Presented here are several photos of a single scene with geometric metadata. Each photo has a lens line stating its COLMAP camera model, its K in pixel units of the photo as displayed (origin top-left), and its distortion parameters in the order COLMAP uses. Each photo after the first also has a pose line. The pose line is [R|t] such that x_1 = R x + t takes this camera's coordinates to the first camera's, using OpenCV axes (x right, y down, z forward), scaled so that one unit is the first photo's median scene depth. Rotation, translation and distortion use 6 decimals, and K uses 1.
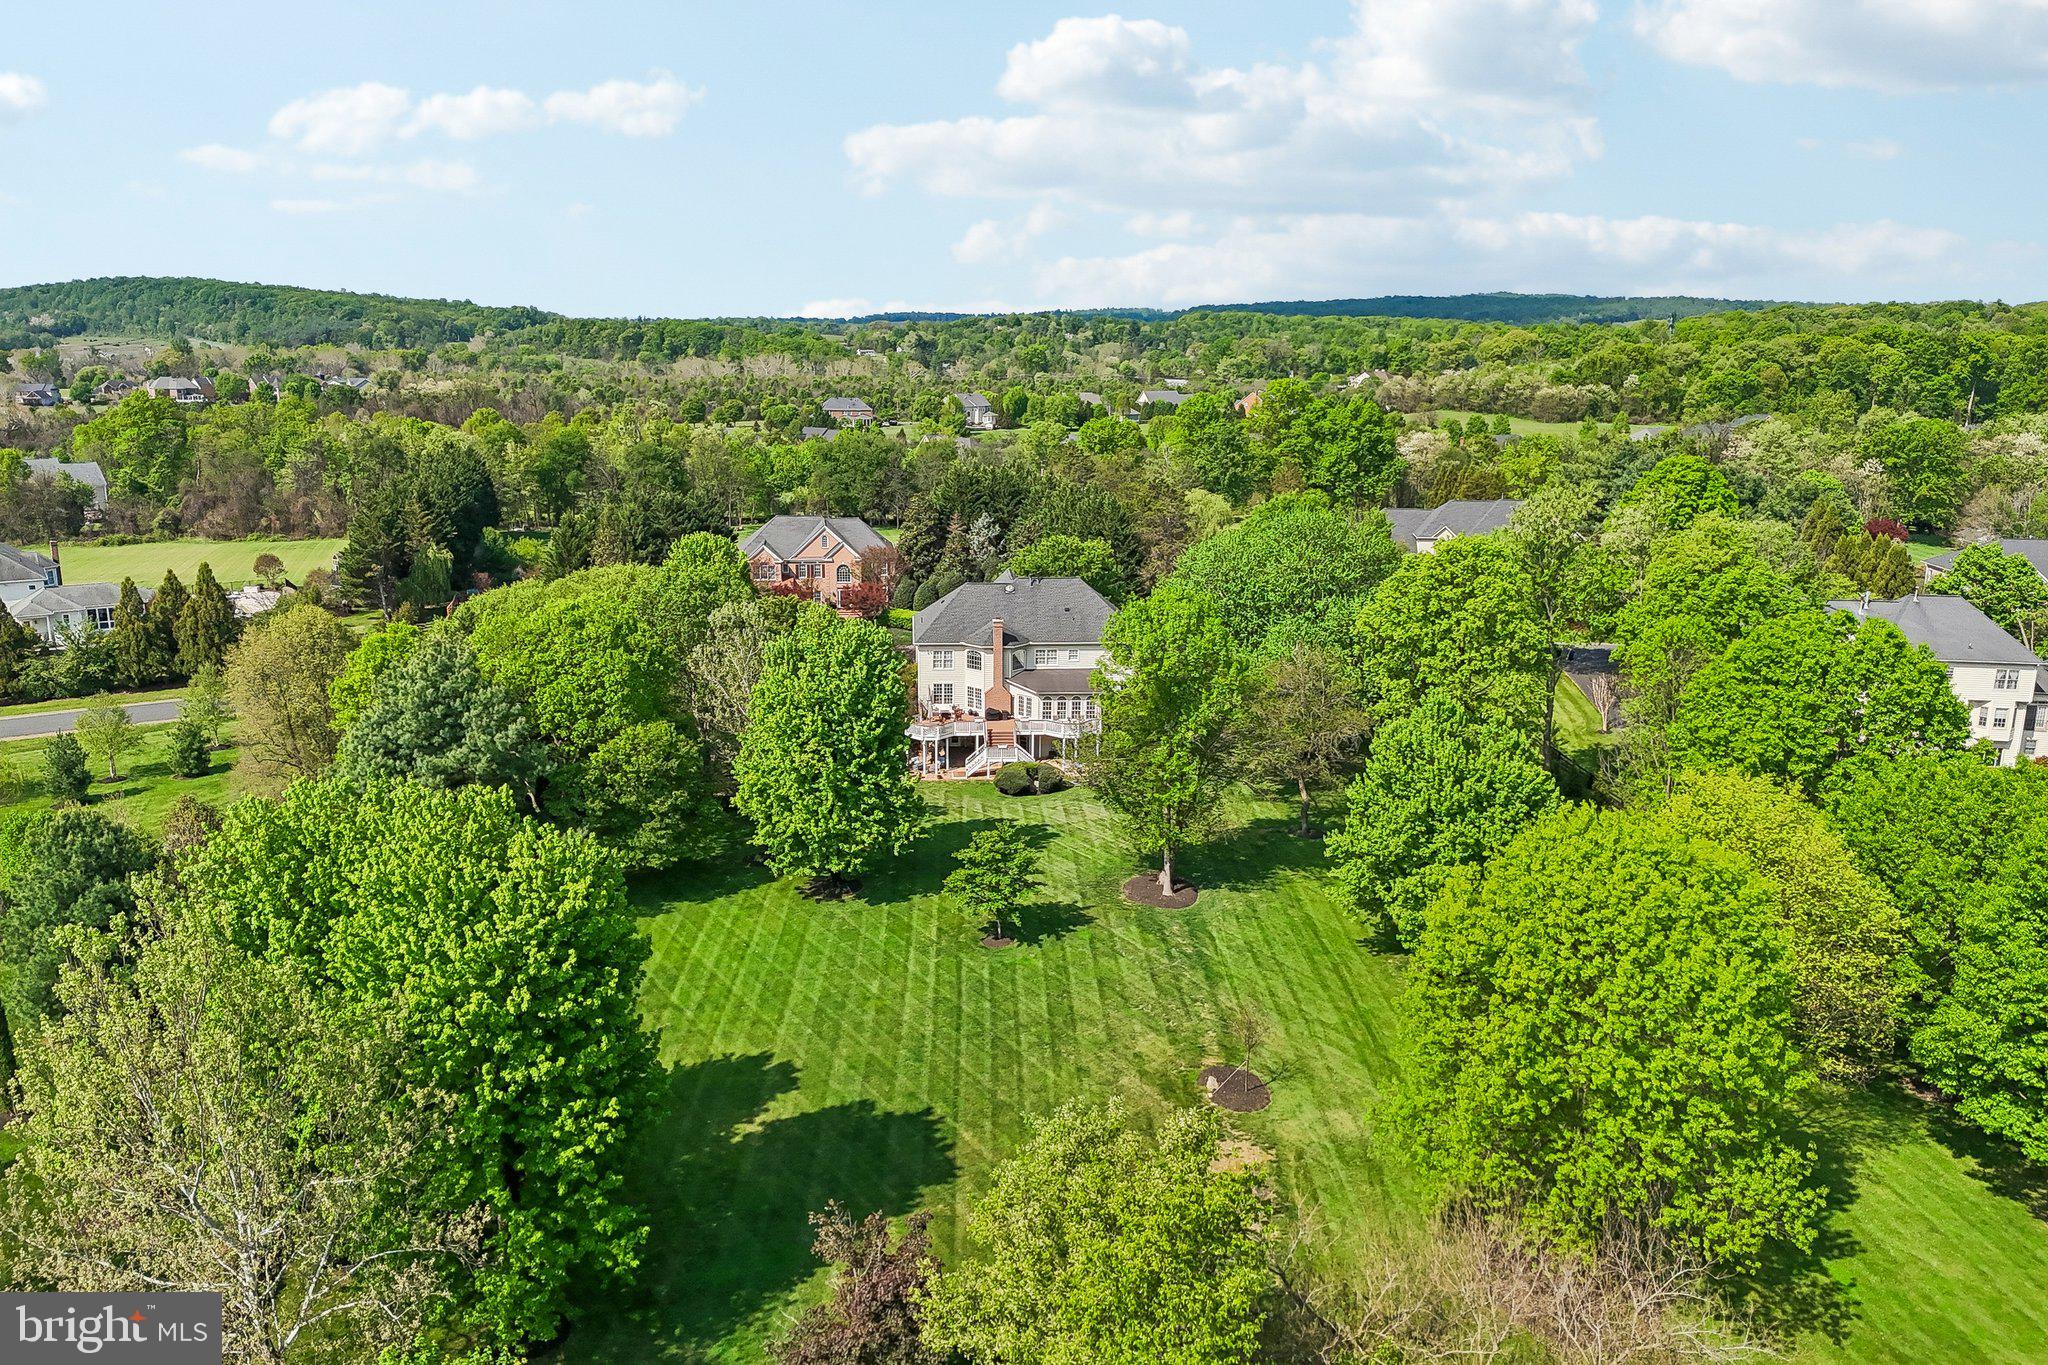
lens RADIAL K [[1508.4, 0, 1028.7], [0, 1508.4, 681.3], [0, 0, 1]] dist [0.075289, -0.075609]
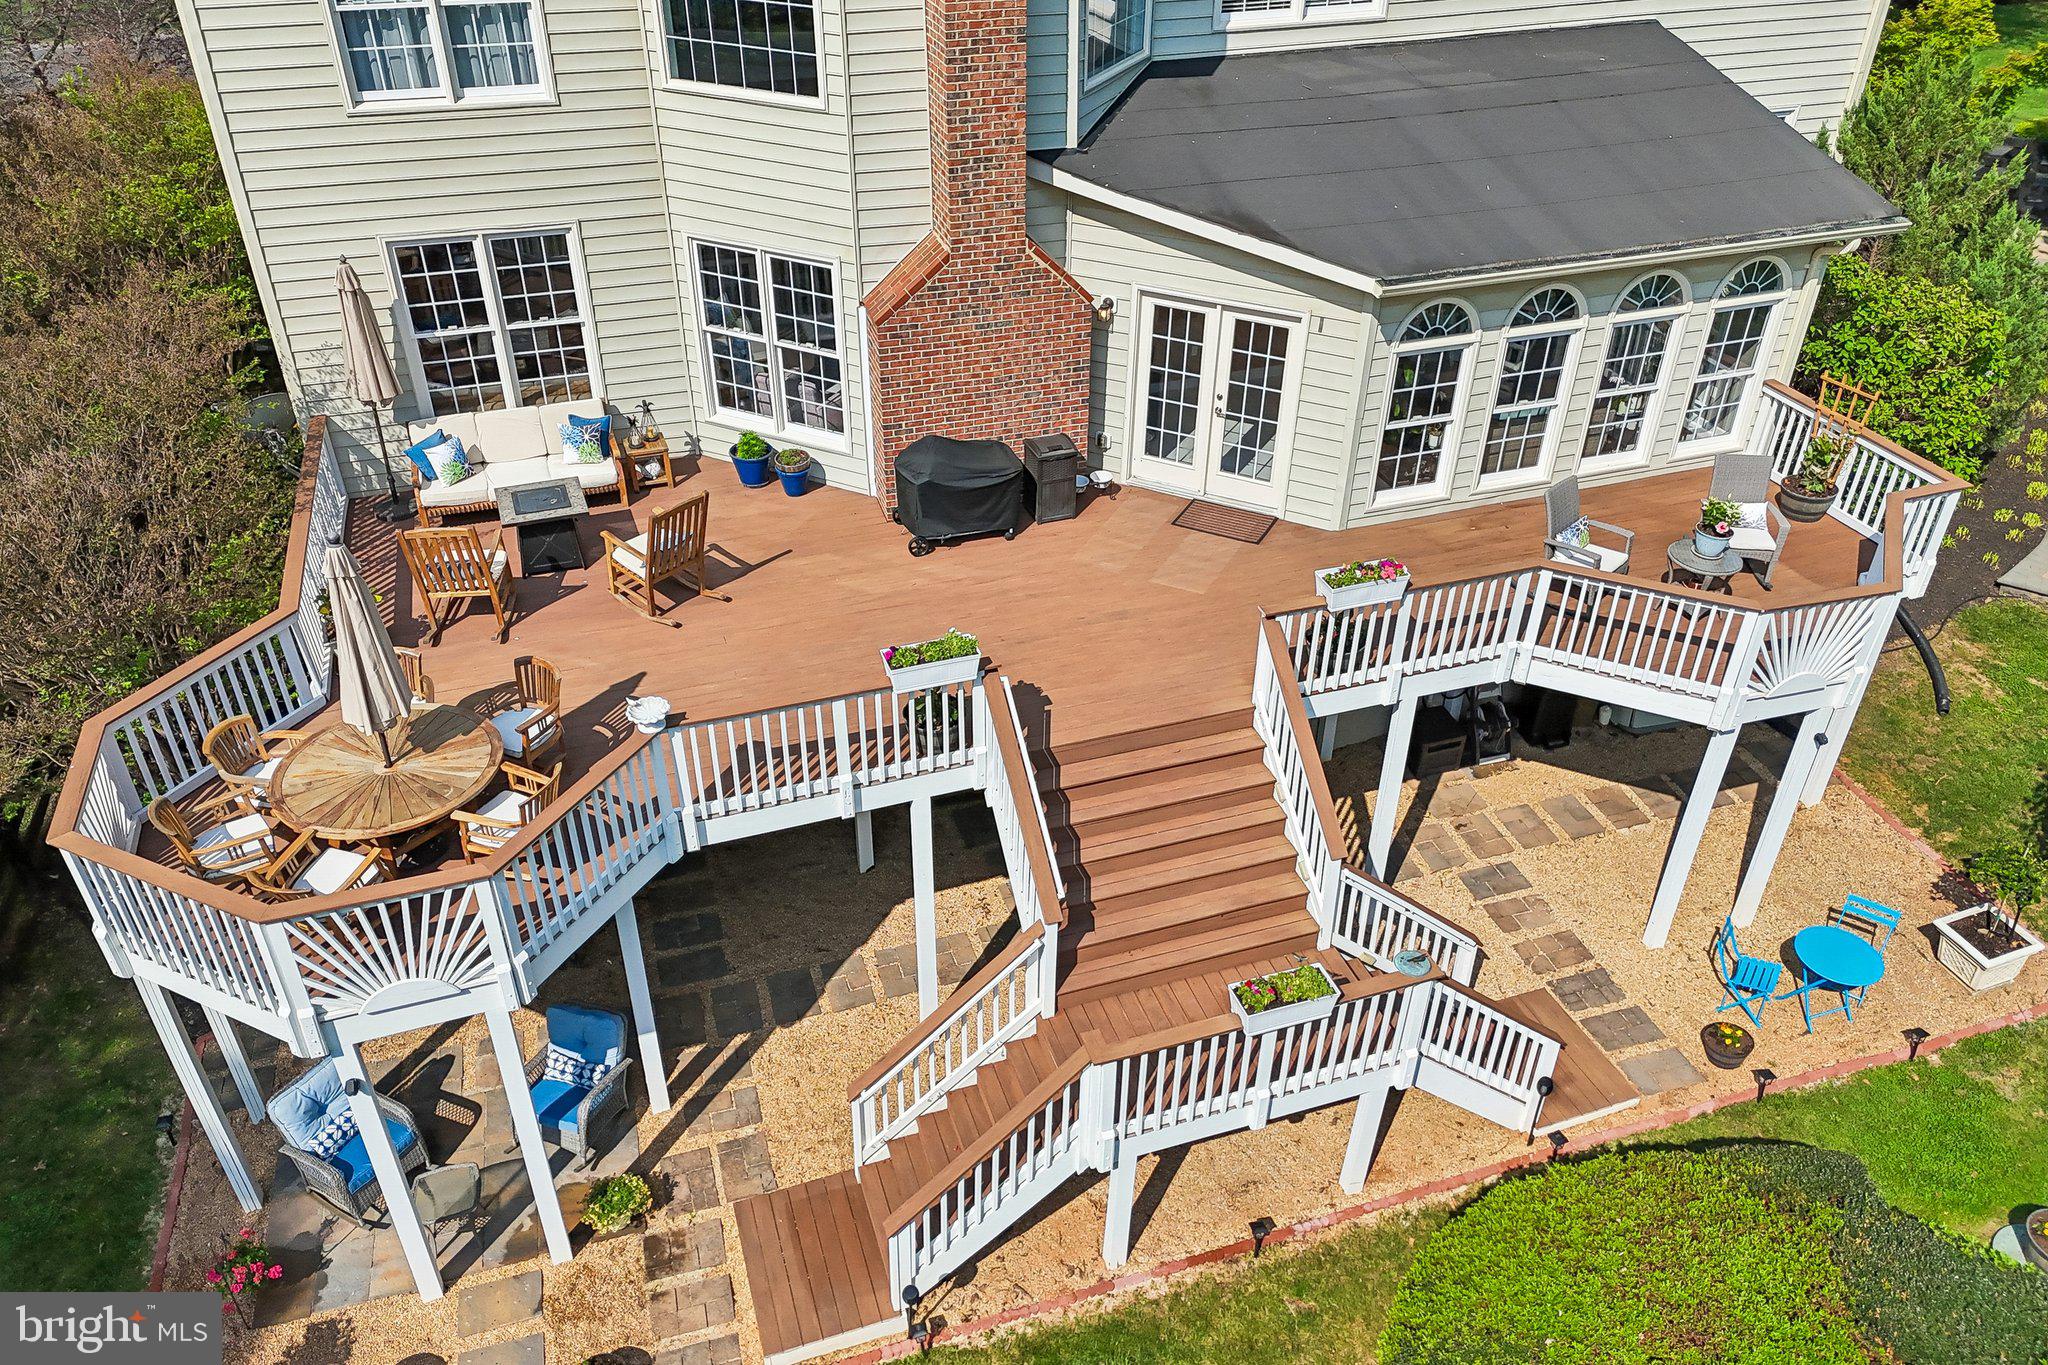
lens RADIAL K [[1508.4, 0, 1022.4], [0, 1508.4, 697.5], [0, 0, 1]] dist [0.075289, -0.075609]
pose [[0.970018, -0.140275, 0.198464, -0.020617], [0.057264, 0.925542, 0.374290, -0.003294], [-0.236191, -0.351703, 0.905825, 0.403493]]
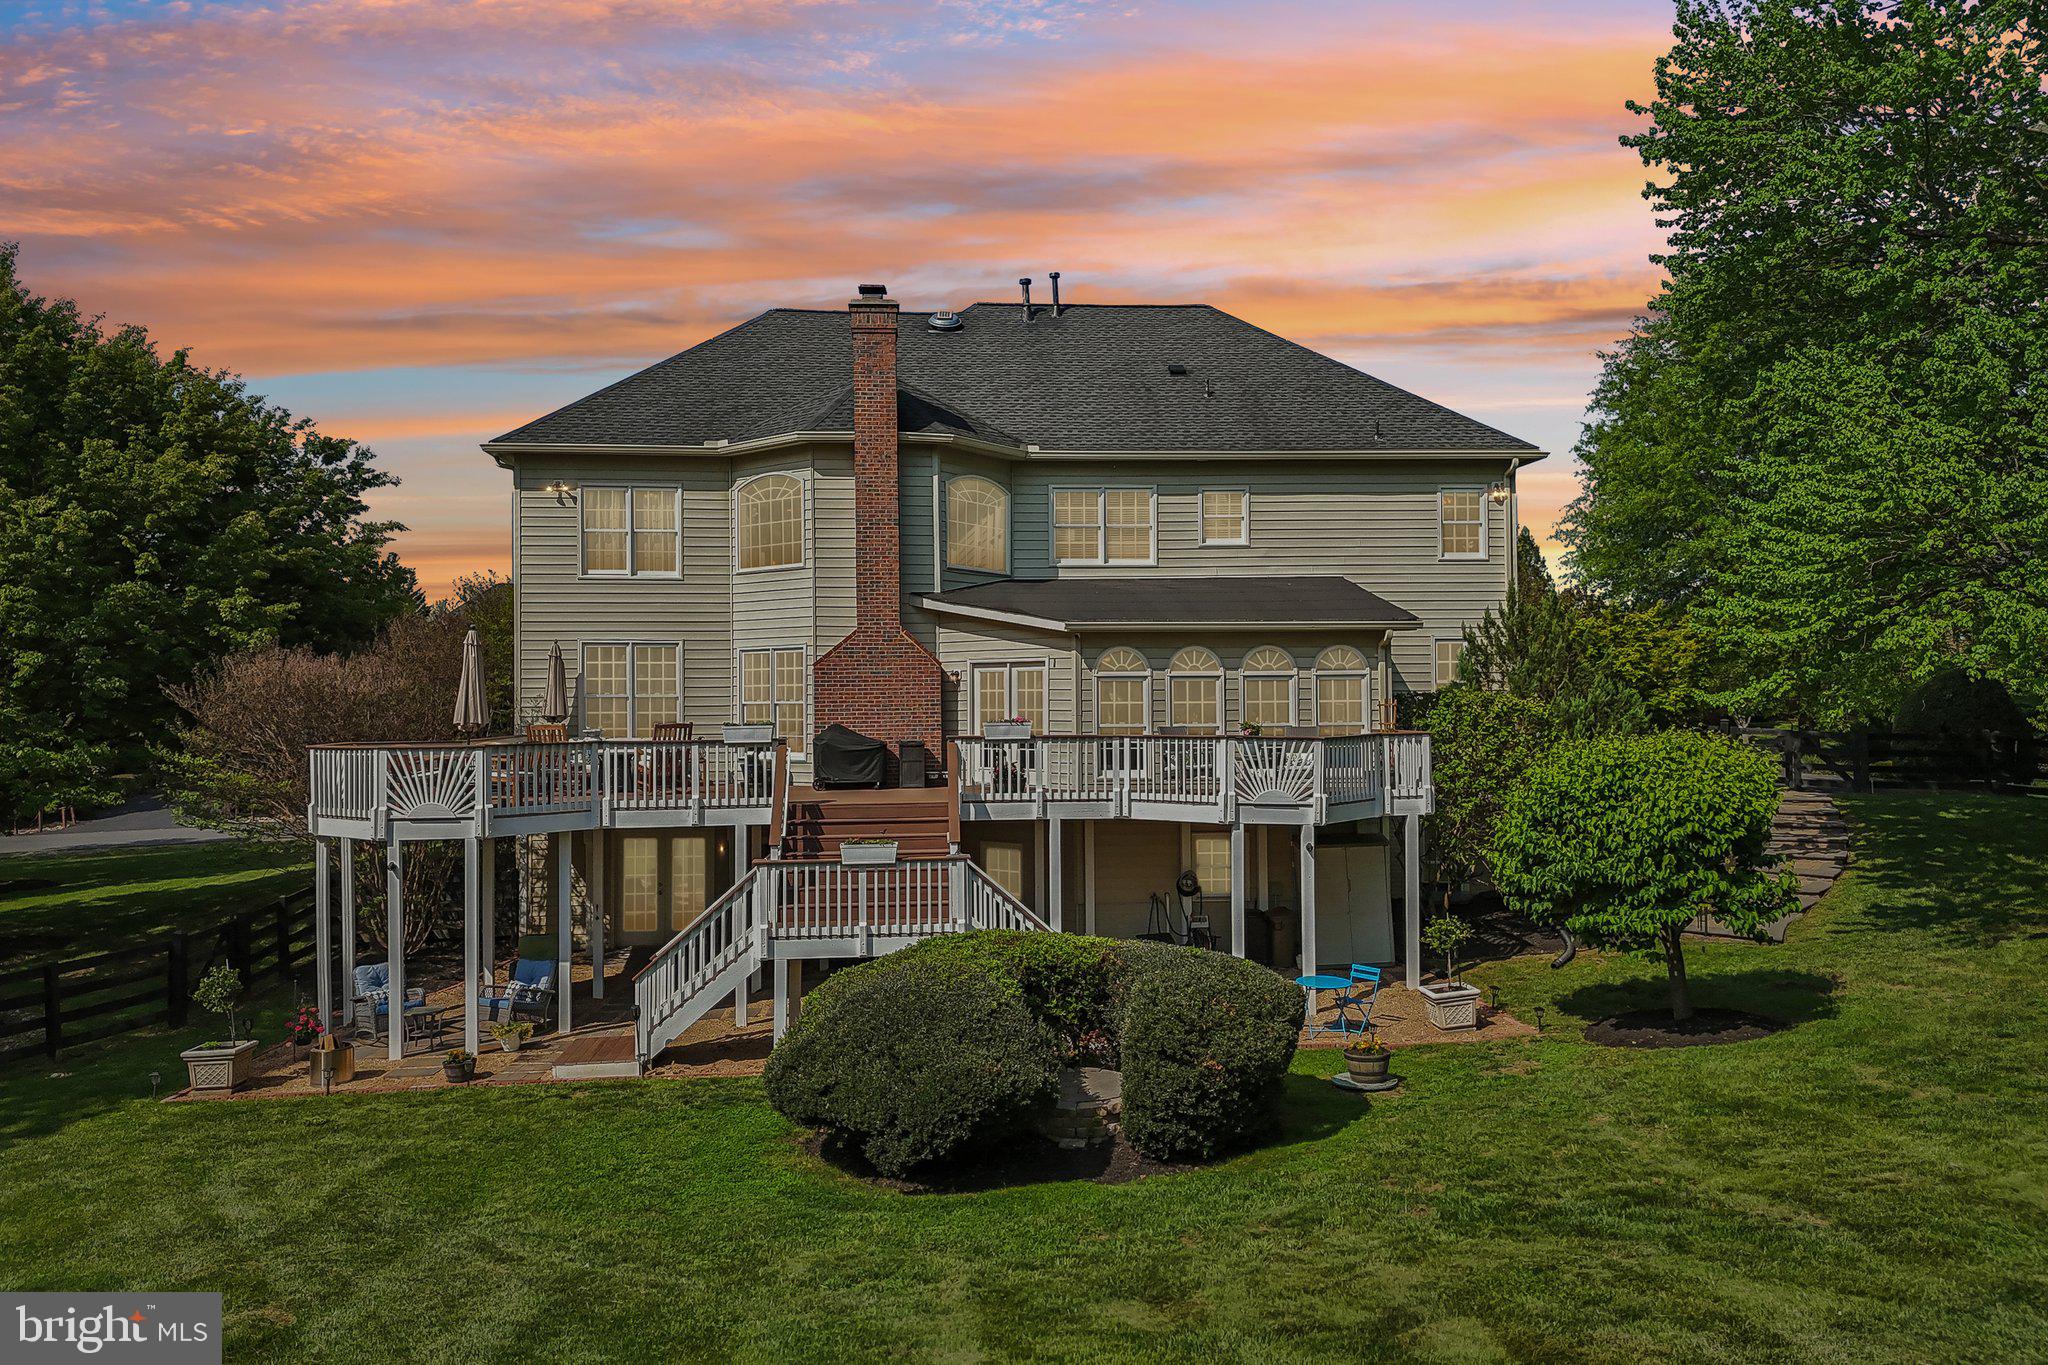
lens RADIAL K [[1508.4, 0, 1027.2], [0, 1508.4, 687.0], [0, 0, 1]] dist [0.075289, -0.075609]
pose [[0.999841, -0.016079, 0.007710, -0.000713], [0.017443, 0.971681, -0.235651, 0.027754], [-0.003703, 0.235748, 0.971807, 0.365548]]
